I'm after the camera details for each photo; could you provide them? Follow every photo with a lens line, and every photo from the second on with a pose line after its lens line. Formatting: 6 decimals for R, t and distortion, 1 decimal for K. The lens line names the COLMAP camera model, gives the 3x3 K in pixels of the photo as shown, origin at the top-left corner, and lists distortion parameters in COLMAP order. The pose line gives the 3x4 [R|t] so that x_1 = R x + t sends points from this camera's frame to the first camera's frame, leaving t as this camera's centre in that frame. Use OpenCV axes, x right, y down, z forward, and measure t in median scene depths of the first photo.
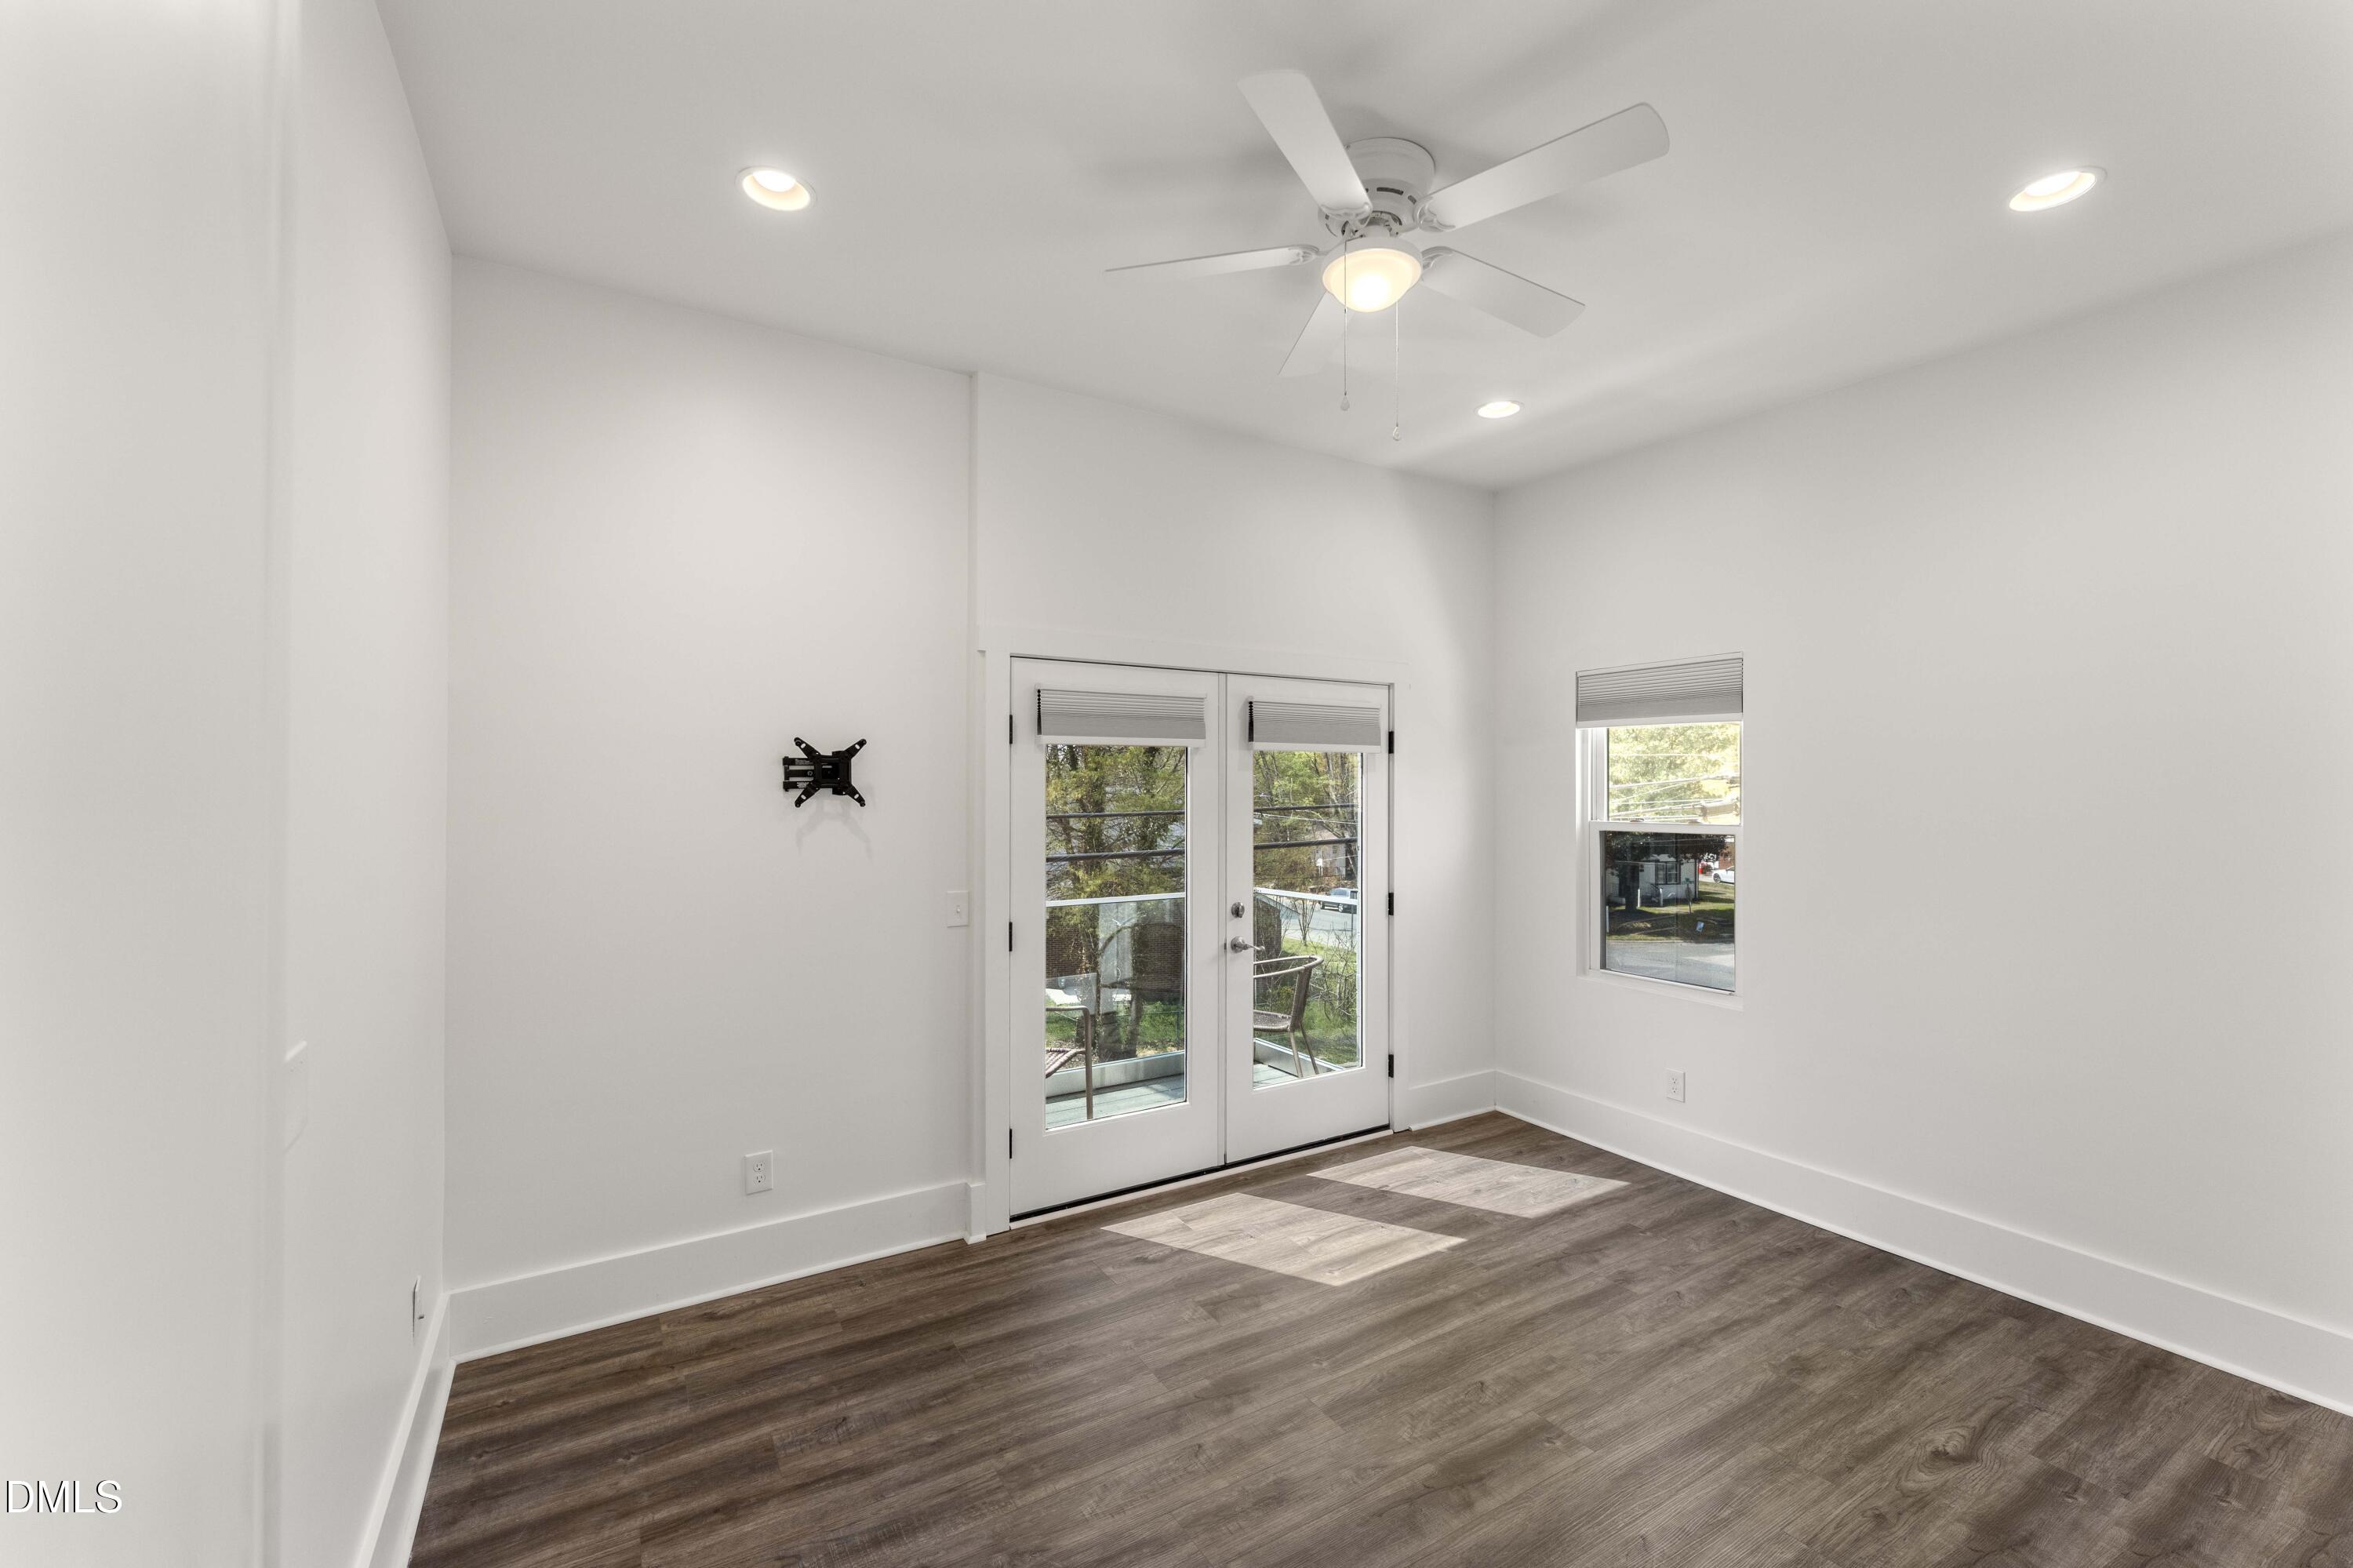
lens RADIAL K [[957.5, 0, 1169.3], [0, 957.5, 789.8], [0, 0, 1]] dist [0.000398, 0.000188]
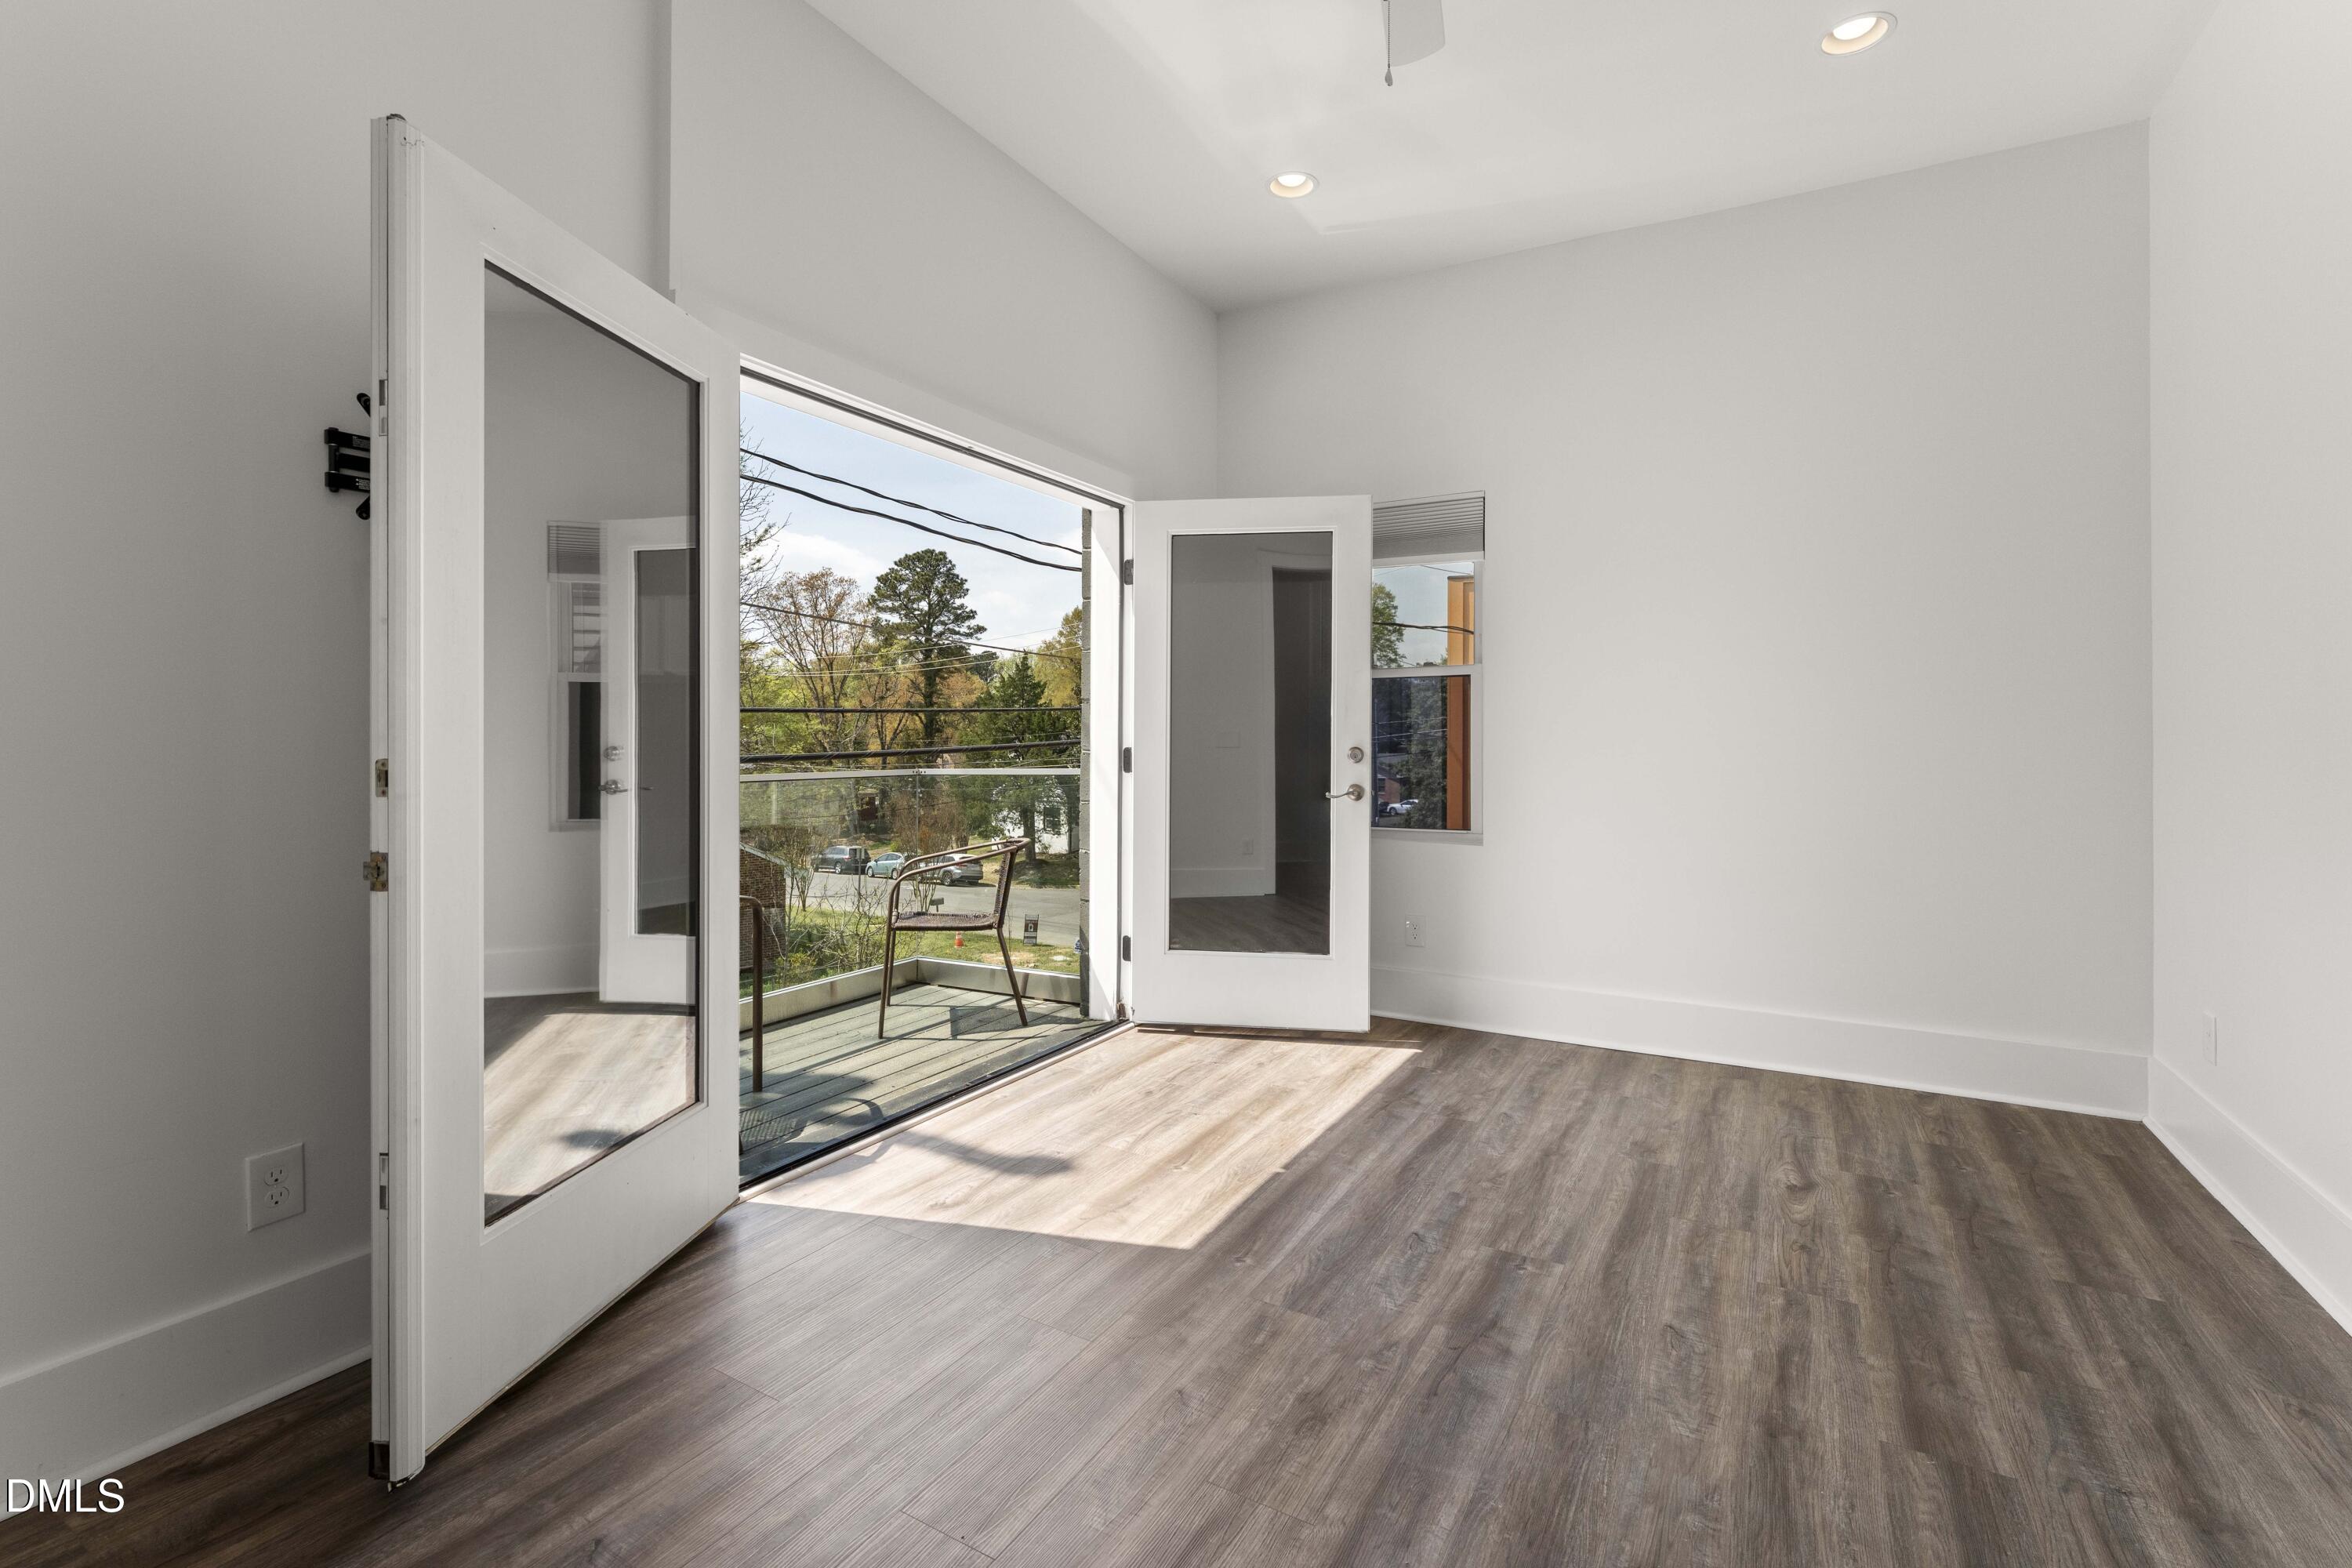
lens RADIAL K [[1039.7, 0, 1171.1], [0, 1039.7, 743.5], [0, 0, 1]] dist [-0.000830, -0.000126]
pose [[0.876496, -0.001195, 0.481407, -0.258823], [0.001014, 0.999999, 0.000637, 0.144437], [-0.481407, -0.000070, 0.876497, 0.233018]]
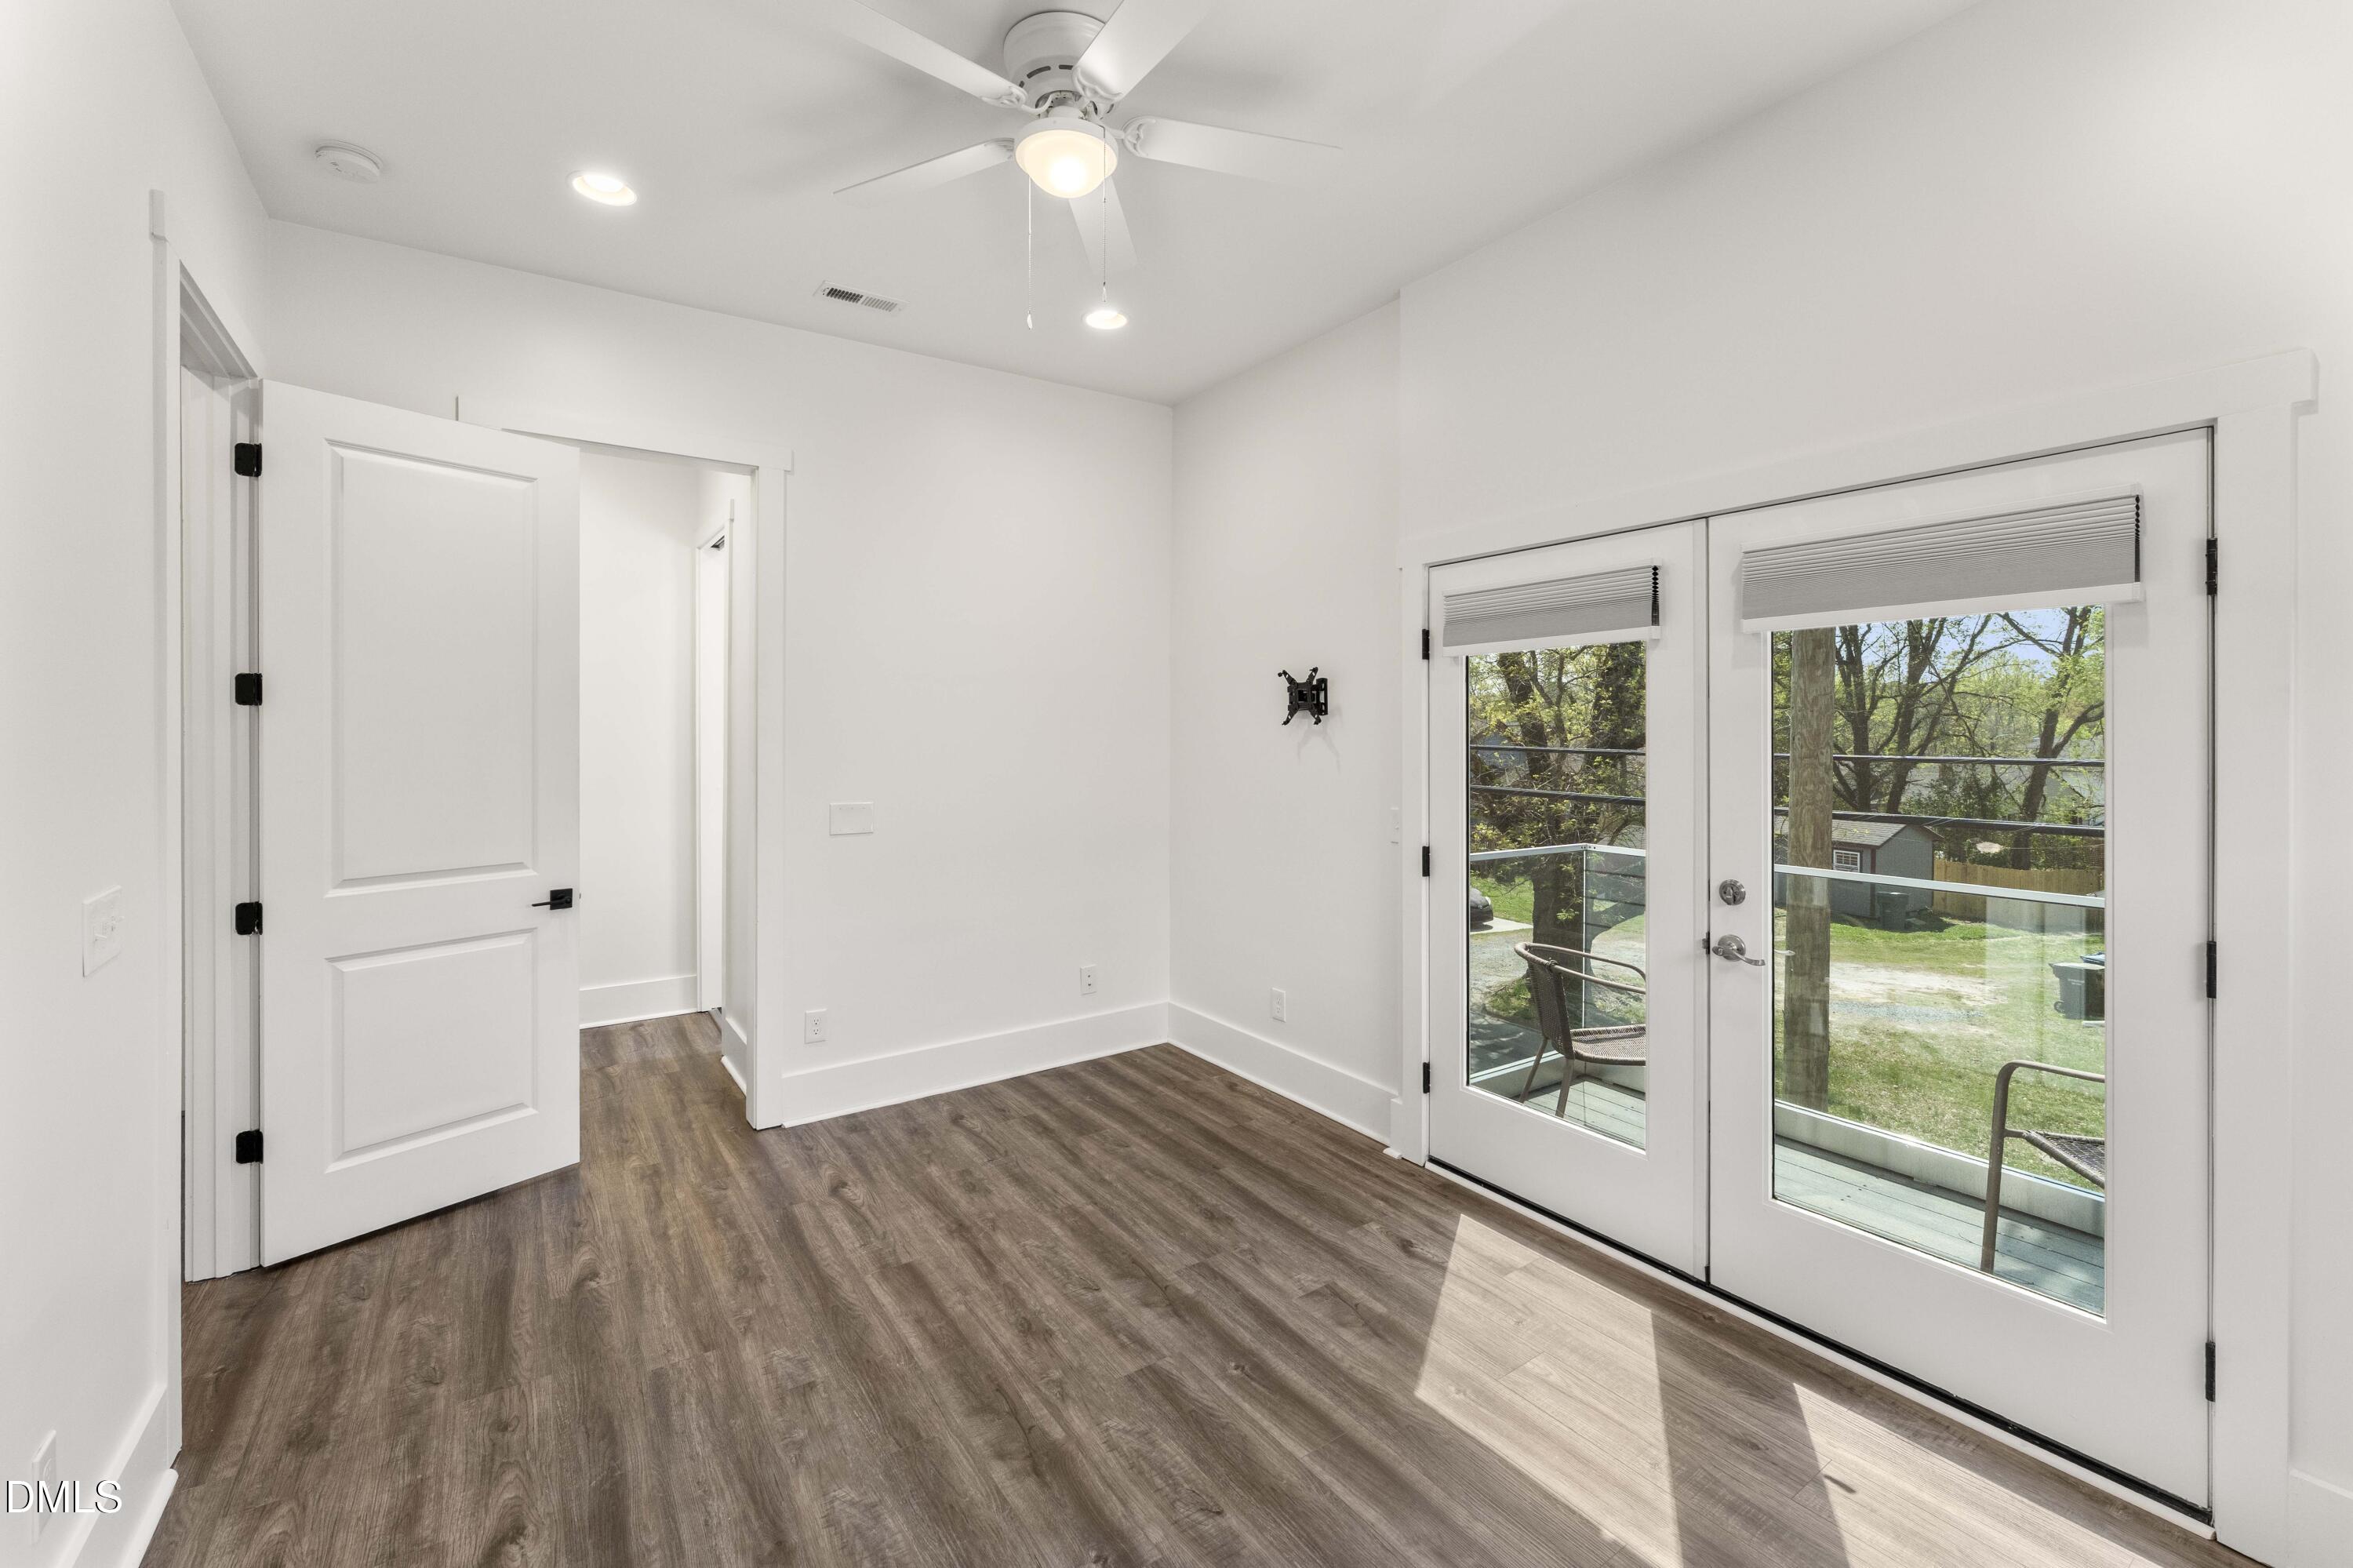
lens RADIAL K [[968.9, 0, 1172.9], [0, 968.9, 740.6], [0, 0, 1]] dist [-0.001031, 0.000027]
pose [[0.058921, 0.006116, -0.998244, 0.852642], [-0.002125, 0.999980, 0.006001, 0.030091], [0.998260, 0.001768, 0.058932, 0.752331]]
